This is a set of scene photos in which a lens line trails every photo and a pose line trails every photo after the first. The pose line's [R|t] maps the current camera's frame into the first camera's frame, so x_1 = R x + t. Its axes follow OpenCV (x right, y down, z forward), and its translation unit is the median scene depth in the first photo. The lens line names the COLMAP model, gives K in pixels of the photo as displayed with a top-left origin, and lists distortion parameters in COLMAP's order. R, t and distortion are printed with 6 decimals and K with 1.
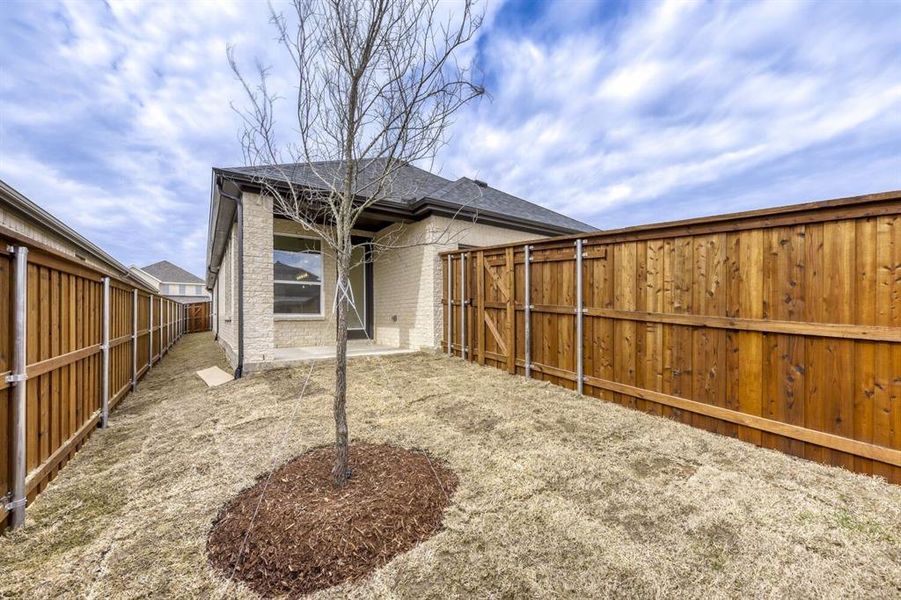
lens RADIAL K [[353.3, 0, 448.8], [0, 353.3, 304.2], [0, 0, 1]] dist [0.003496, -0.000171]
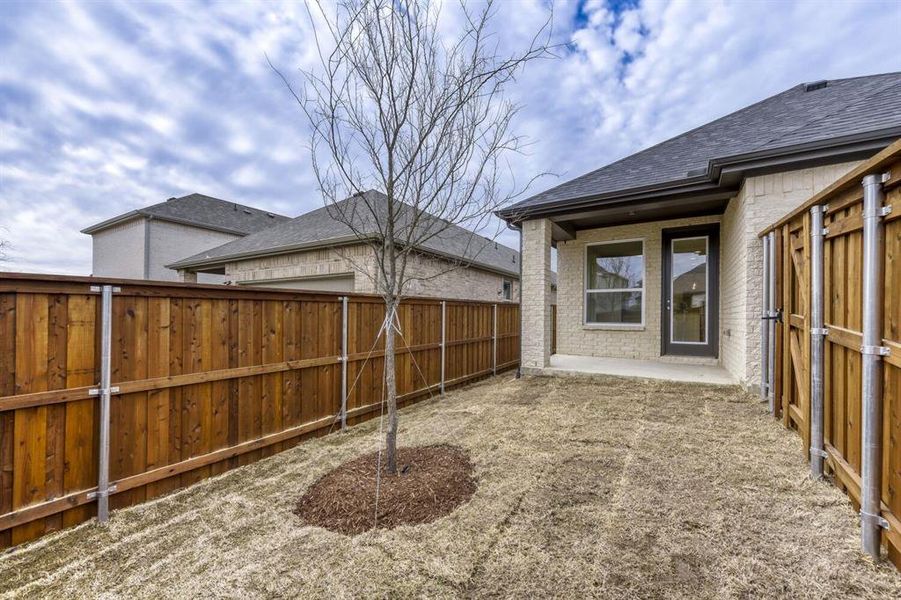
lens RADIAL K [[353.3, 0, 448.8], [0, 353.3, 304.2], [0, 0, 1]] dist [0.003496, -0.000171]
pose [[0.409075, -0.024276, -0.912178, 0.547582], [0.024701, 0.999574, -0.015525, -0.040918], [0.912166, -0.016181, 0.409500, 0.386270]]
